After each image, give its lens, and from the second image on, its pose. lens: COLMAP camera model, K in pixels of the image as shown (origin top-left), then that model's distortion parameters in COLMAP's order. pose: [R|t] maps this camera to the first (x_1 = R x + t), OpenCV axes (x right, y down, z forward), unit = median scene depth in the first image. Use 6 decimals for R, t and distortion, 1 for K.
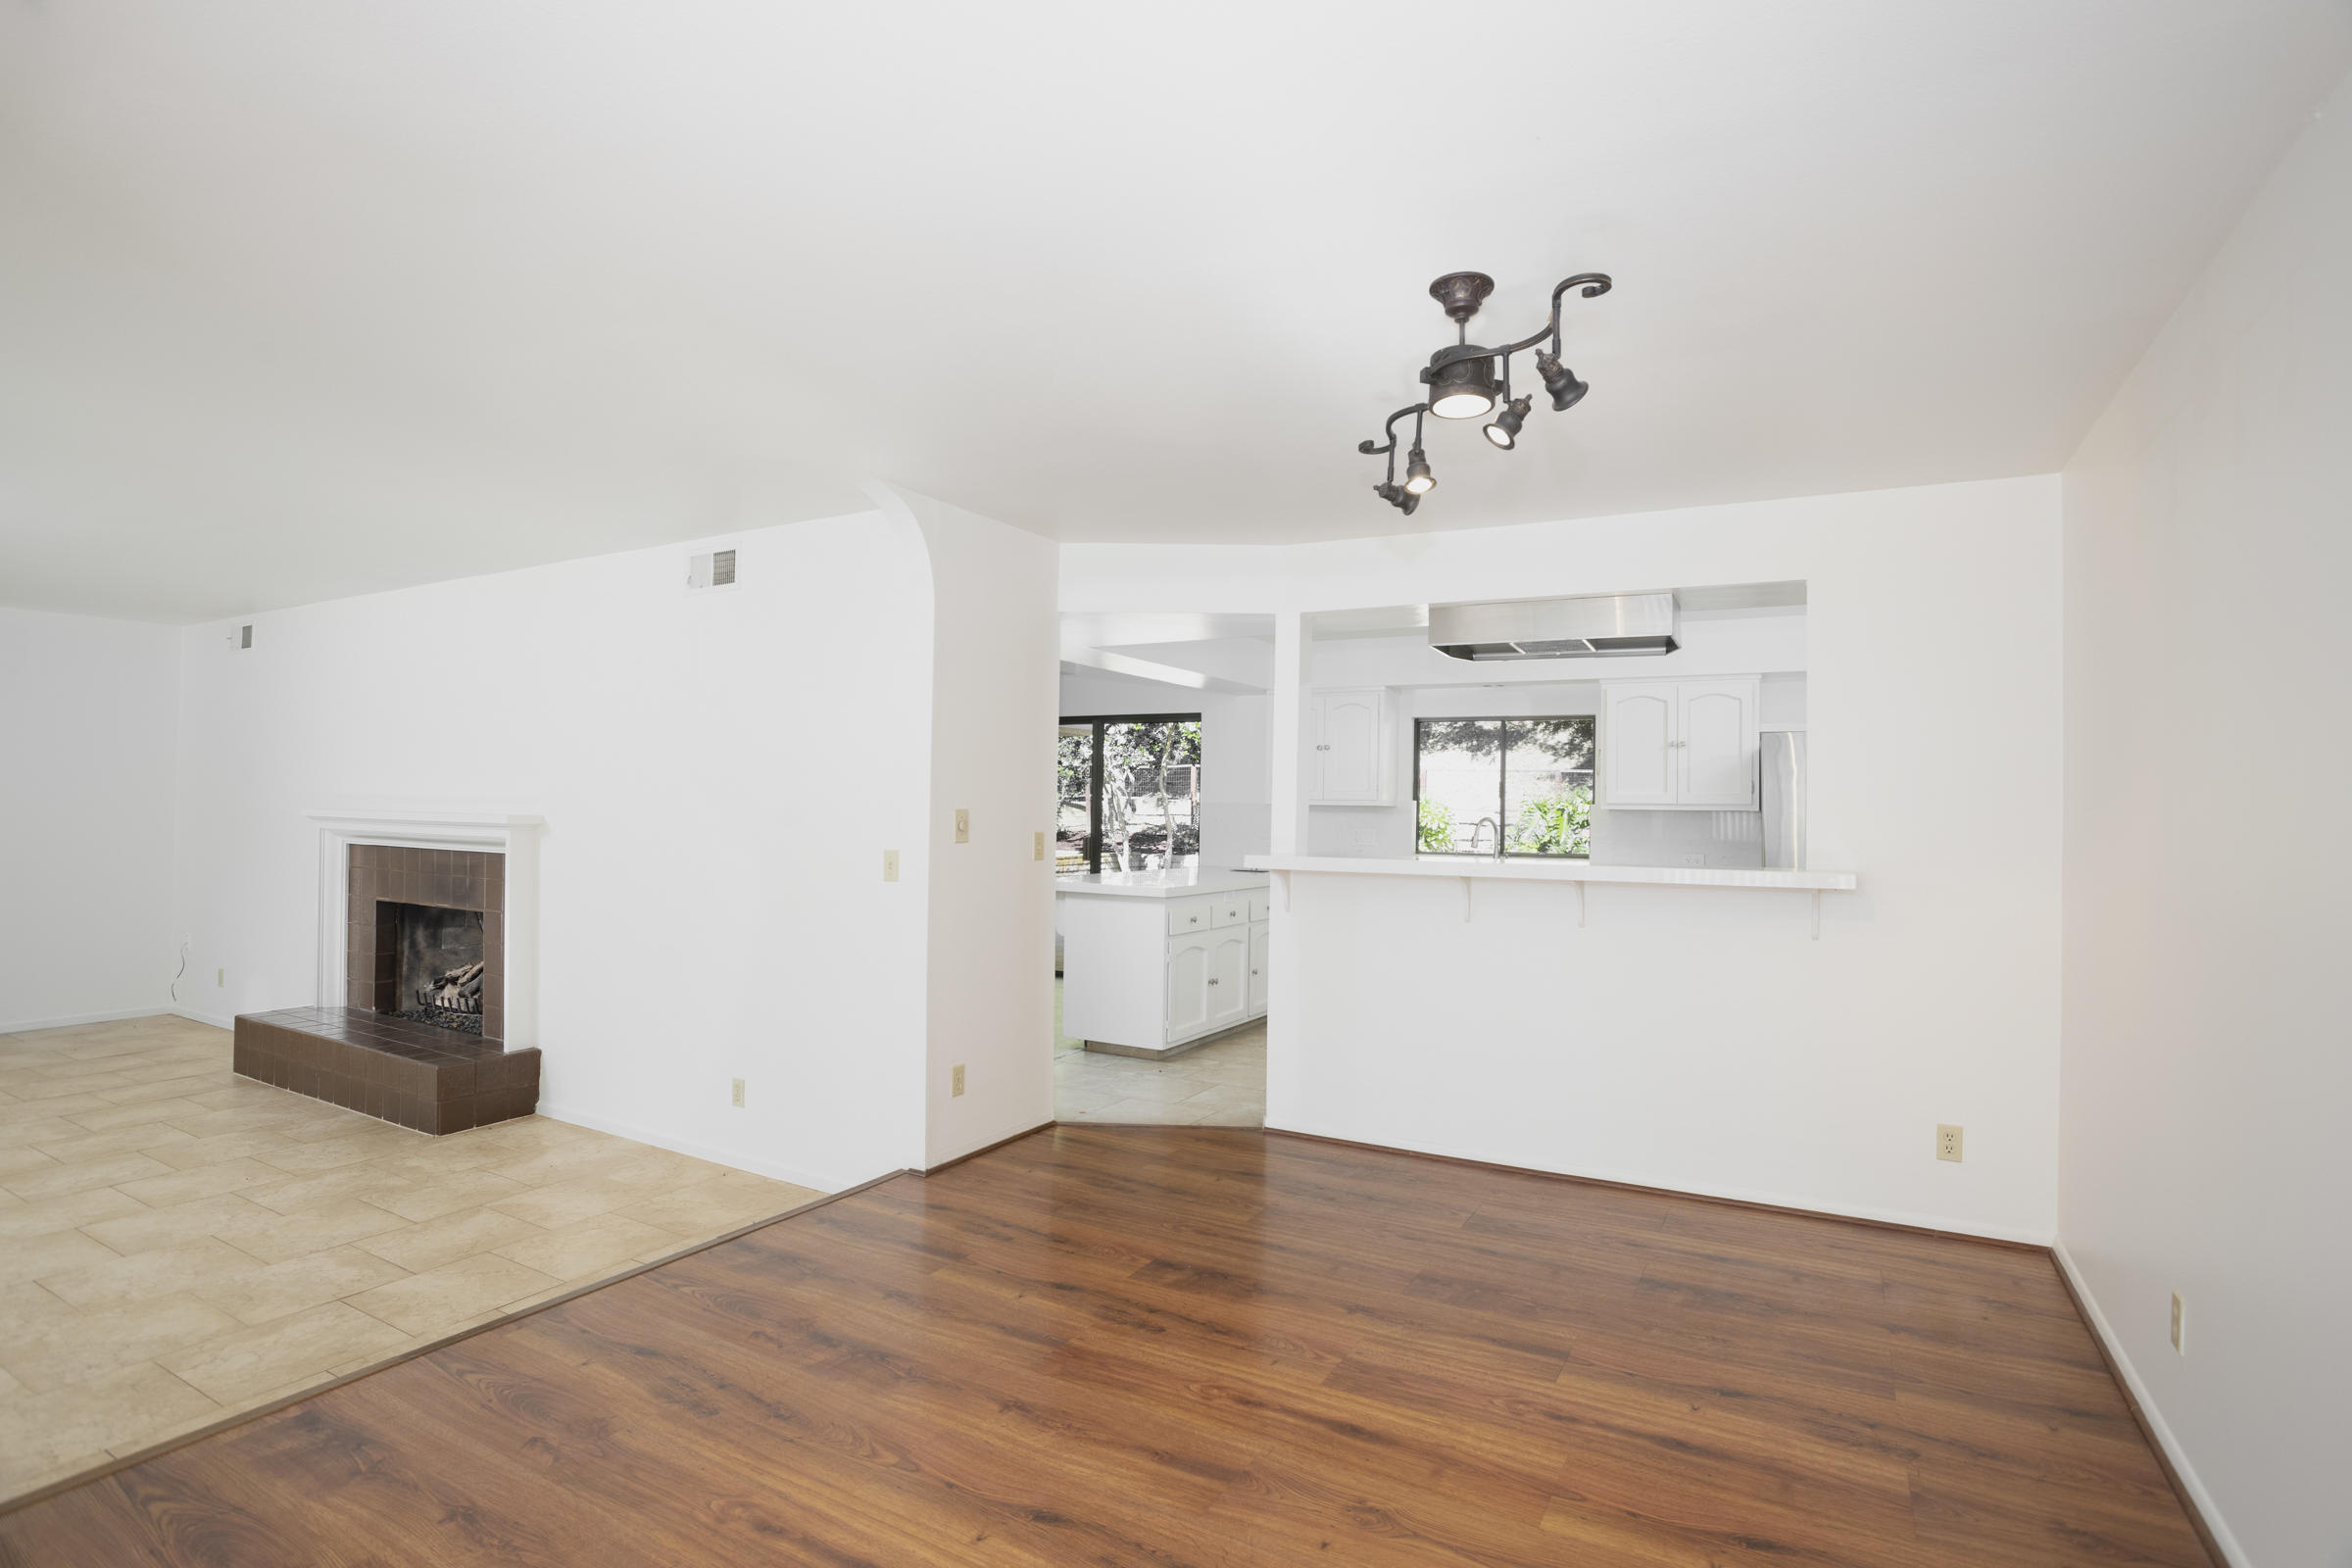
lens RADIAL K [[1142.7, 0, 1170.9], [0, 1142.7, 797.6], [0, 0, 1]] dist [-0.021130, 0.002025]
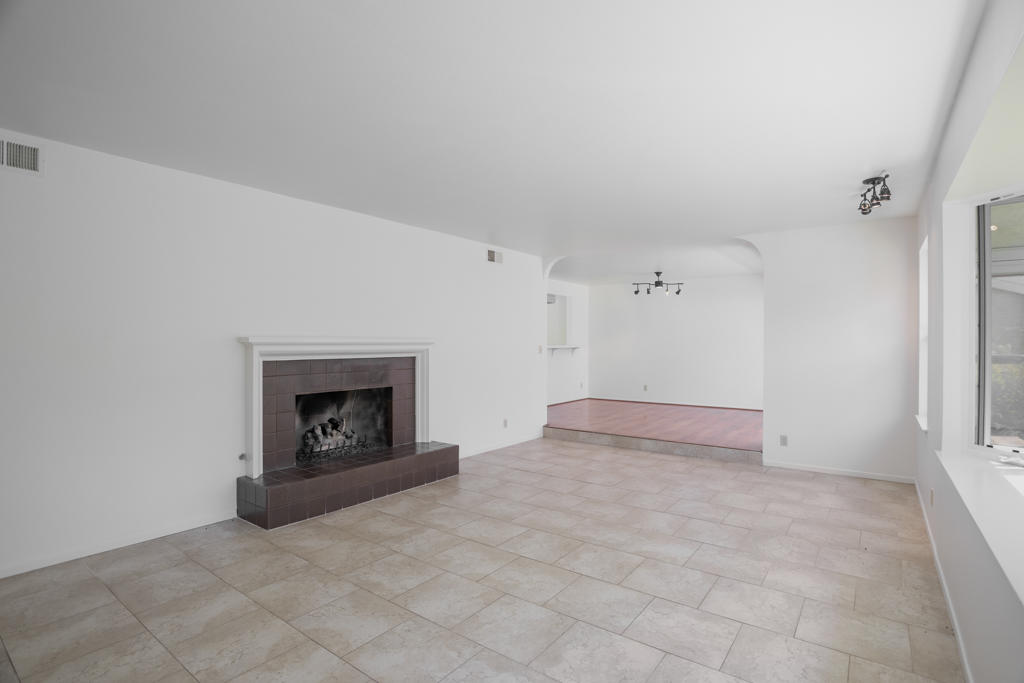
lens RADIAL K [[497.5, 0, 509.0], [0, 497.5, 339.5], [0, 0, 1]] dist [-0.021130, 0.002025]
pose [[0.127629, -0.009666, 0.991775, -1.705306], [-0.002760, 0.999945, 0.010101, 0.007278], [-0.991818, -0.004027, 0.127595, 0.783846]]
